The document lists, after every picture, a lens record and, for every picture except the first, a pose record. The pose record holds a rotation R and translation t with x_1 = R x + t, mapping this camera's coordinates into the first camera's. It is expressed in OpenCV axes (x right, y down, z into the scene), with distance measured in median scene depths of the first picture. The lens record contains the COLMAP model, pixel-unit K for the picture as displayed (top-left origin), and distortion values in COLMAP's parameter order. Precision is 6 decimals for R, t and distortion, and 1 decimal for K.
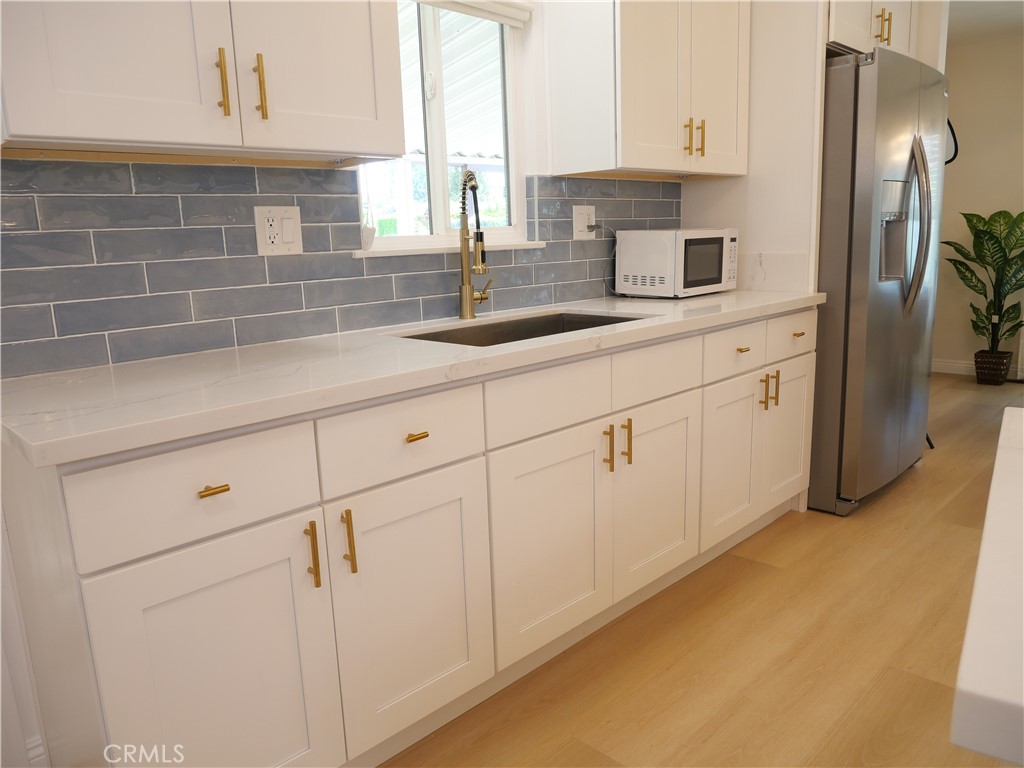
lens RADIAL K [[730.1, 0, 512.0], [0, 730.1, 384.0], [0, 0, 1]] dist [-0.030382, 0.001570]
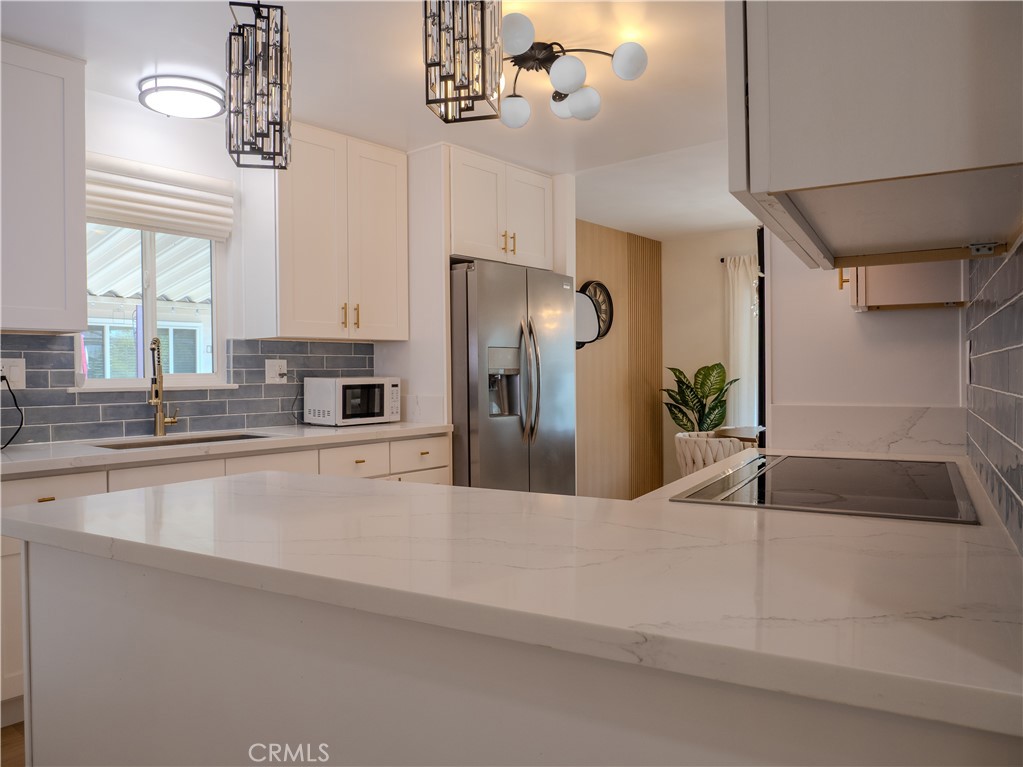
lens RADIAL K [[724.8, 0, 511.5], [0, 724.8, 383.5], [0, 0, 1]] dist [-0.043878, -0.000793]
pose [[0.995033, 0.022879, 0.096883, 0.429427], [-0.004165, 0.981948, -0.189104, 0.063788], [-0.099460, 0.187761, 0.977166, -0.410163]]
